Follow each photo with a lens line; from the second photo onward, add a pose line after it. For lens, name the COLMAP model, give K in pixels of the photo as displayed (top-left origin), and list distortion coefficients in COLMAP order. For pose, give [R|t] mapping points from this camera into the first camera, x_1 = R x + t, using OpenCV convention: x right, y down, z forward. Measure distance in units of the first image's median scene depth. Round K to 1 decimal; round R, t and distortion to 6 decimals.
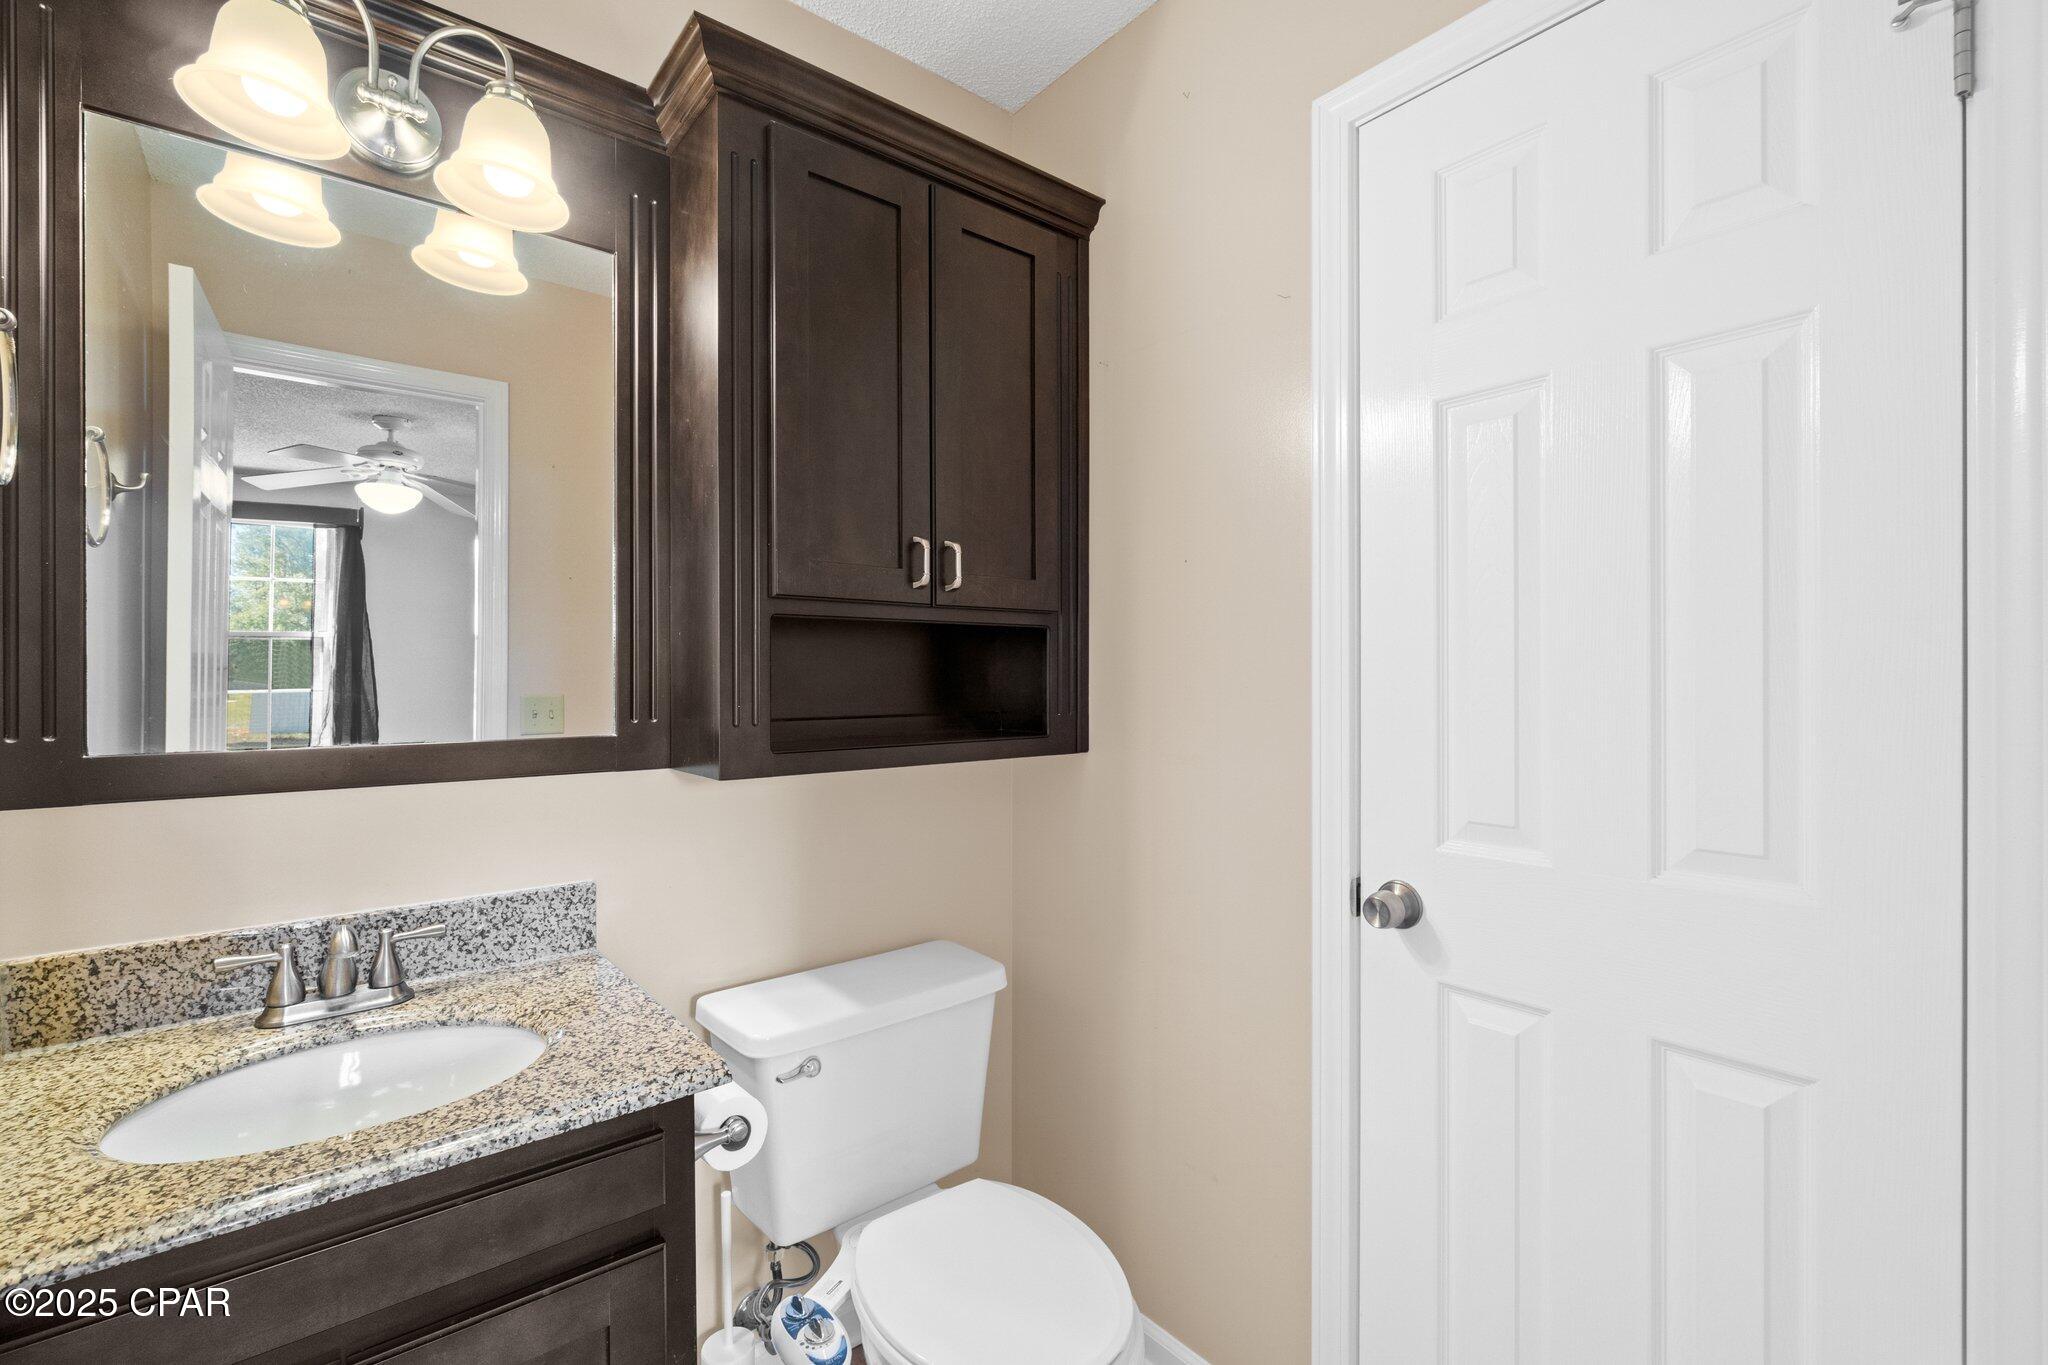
lens RADIAL K [[894.4, 0, 1004.6], [0, 894.4, 679.6], [0, 0, 1]] dist [-0.003786, 0.000080]
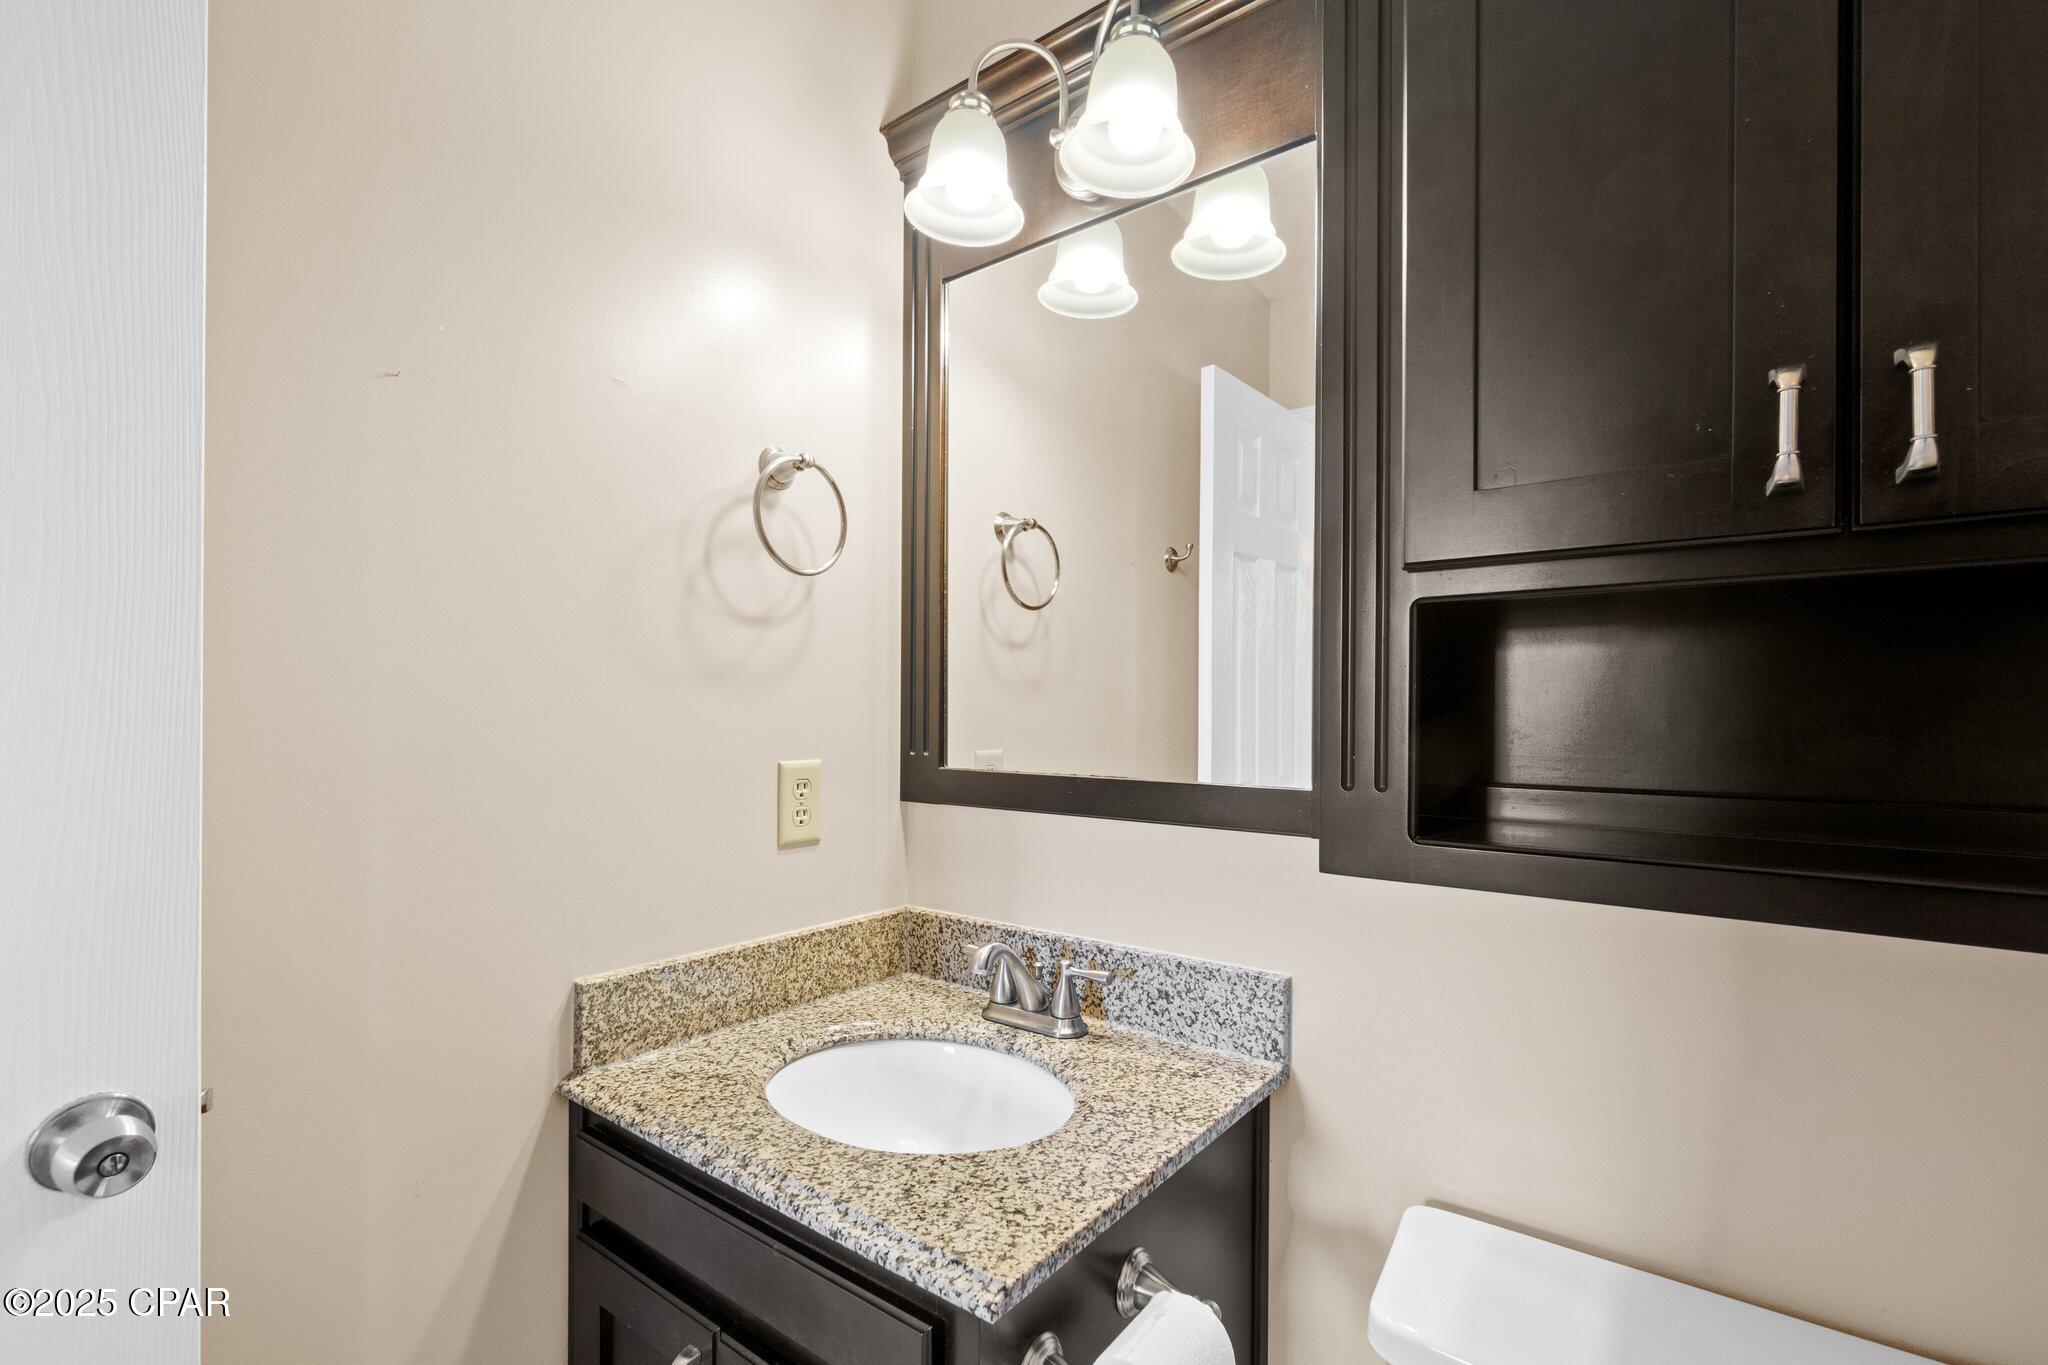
lens RADIAL K [[894.4, 0, 982.9], [0, 894.4, 707.1], [0, 0, 1]] dist [-0.003786, 0.000080]
pose [[0.232156, -0.004789, -0.972667, 0.248804], [-0.006115, 0.999961, -0.006383, 0.001080], [0.972659, 0.007430, 0.232117, 0.625751]]
